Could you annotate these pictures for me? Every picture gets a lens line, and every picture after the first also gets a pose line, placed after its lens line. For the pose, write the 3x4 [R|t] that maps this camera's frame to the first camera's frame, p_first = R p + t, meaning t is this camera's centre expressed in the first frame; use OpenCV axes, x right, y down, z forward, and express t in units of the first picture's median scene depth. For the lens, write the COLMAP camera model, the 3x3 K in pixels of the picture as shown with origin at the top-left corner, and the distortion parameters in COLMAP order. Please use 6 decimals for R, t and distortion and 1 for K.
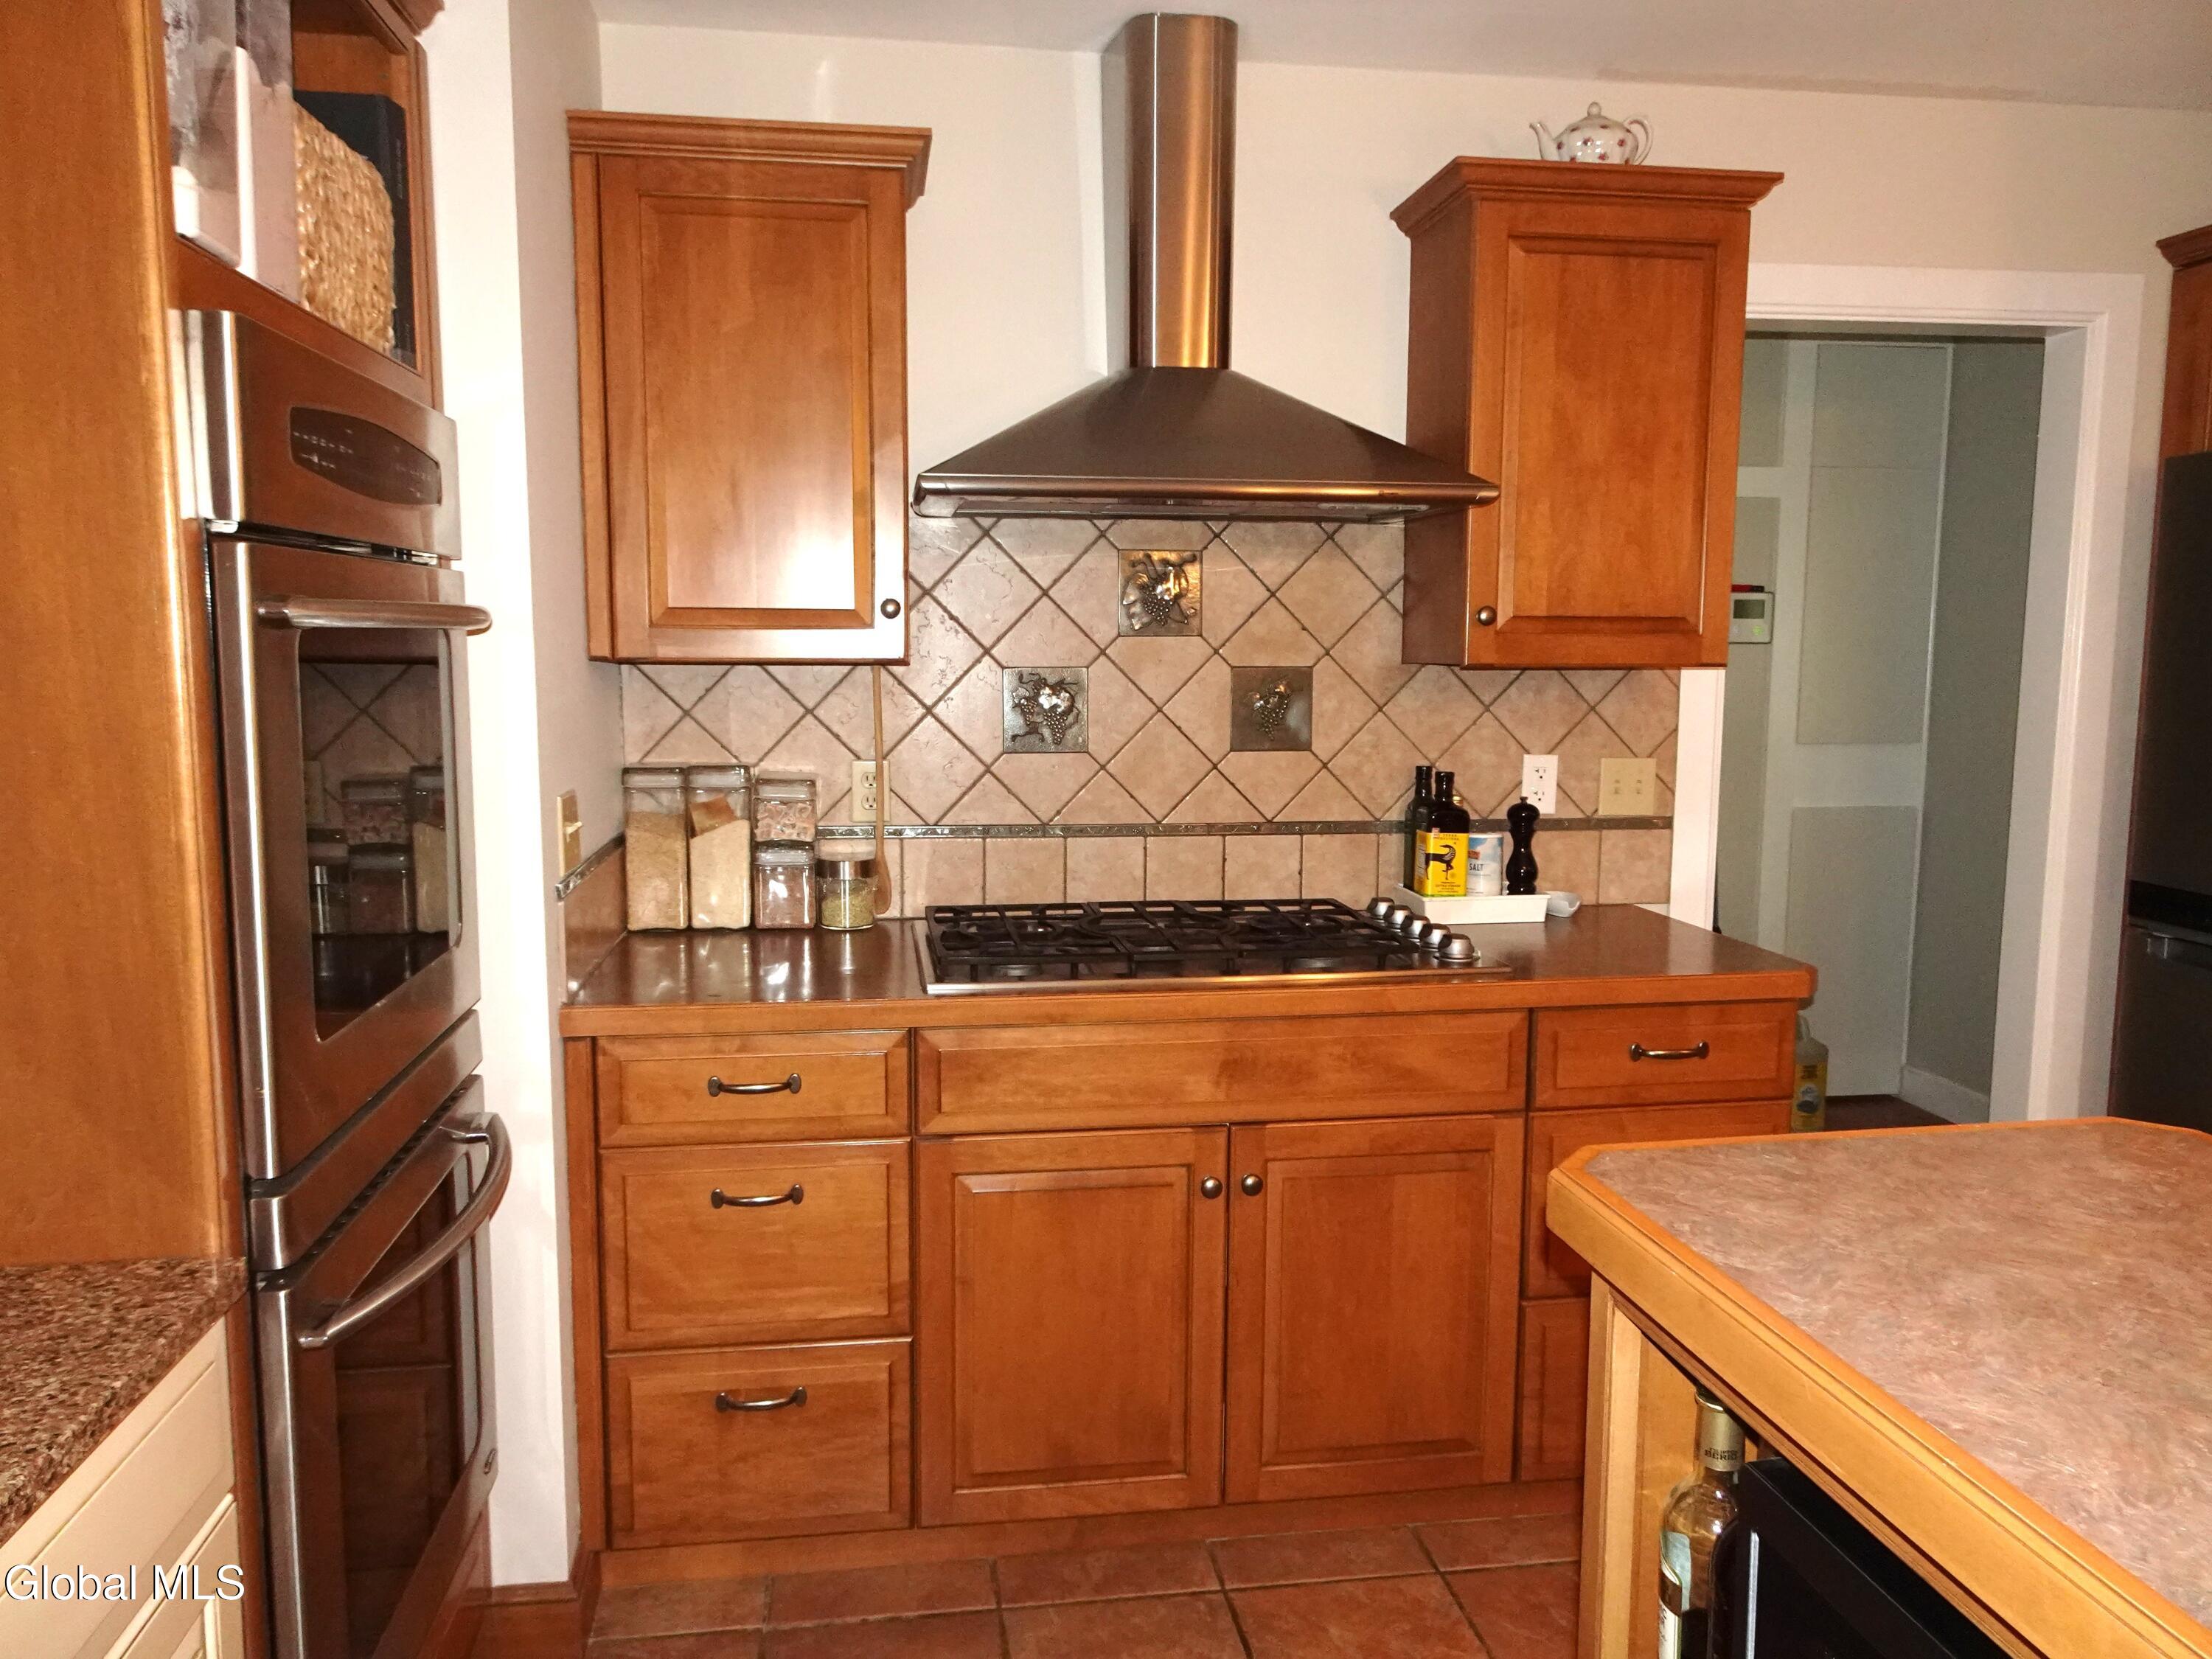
lens RADIAL K [[1605.5, 0, 1106.0], [0, 1605.5, 829.5], [0, 0, 1]] dist [-0.001291, 0.003491]
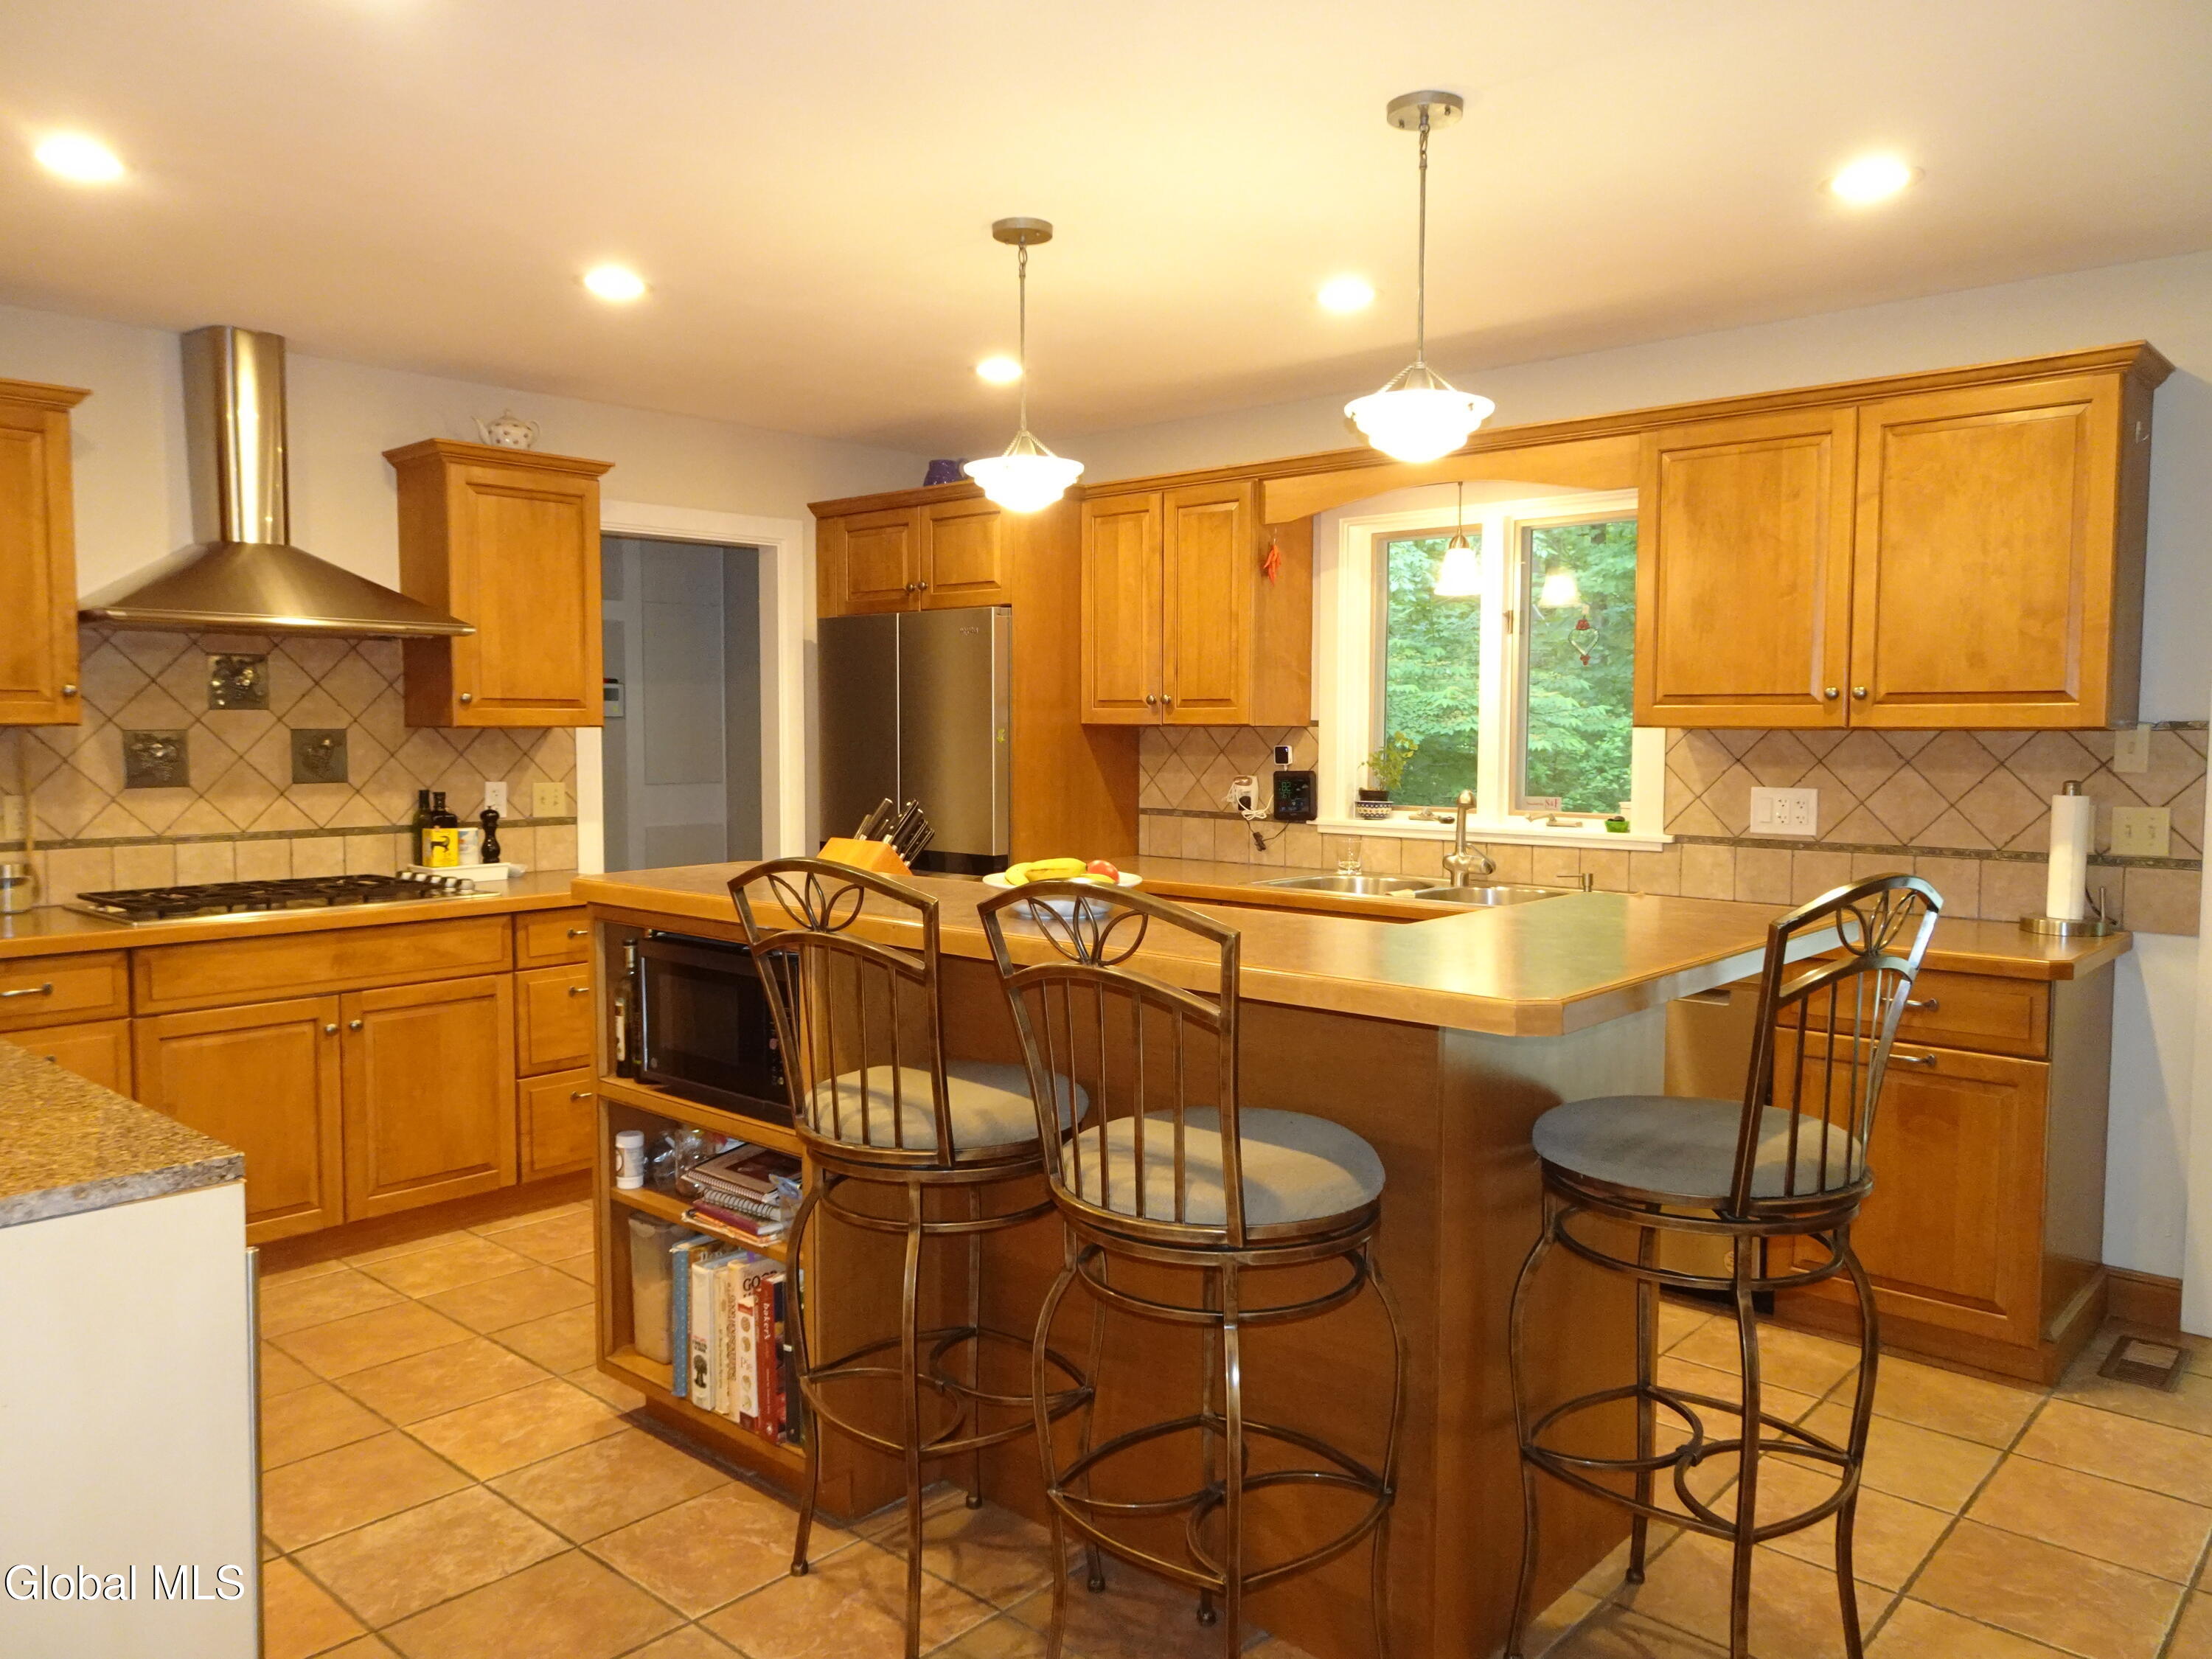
lens RADIAL K [[1605.5, 0, 1106.0], [0, 1605.5, 829.5], [0, 0, 1]] dist [-0.001291, 0.003491]
pose [[0.777468, -0.043556, 0.627413, -0.289212], [0.076563, 0.996734, -0.025680, 0.095991], [-0.624245, 0.068002, 0.778263, -0.696723]]
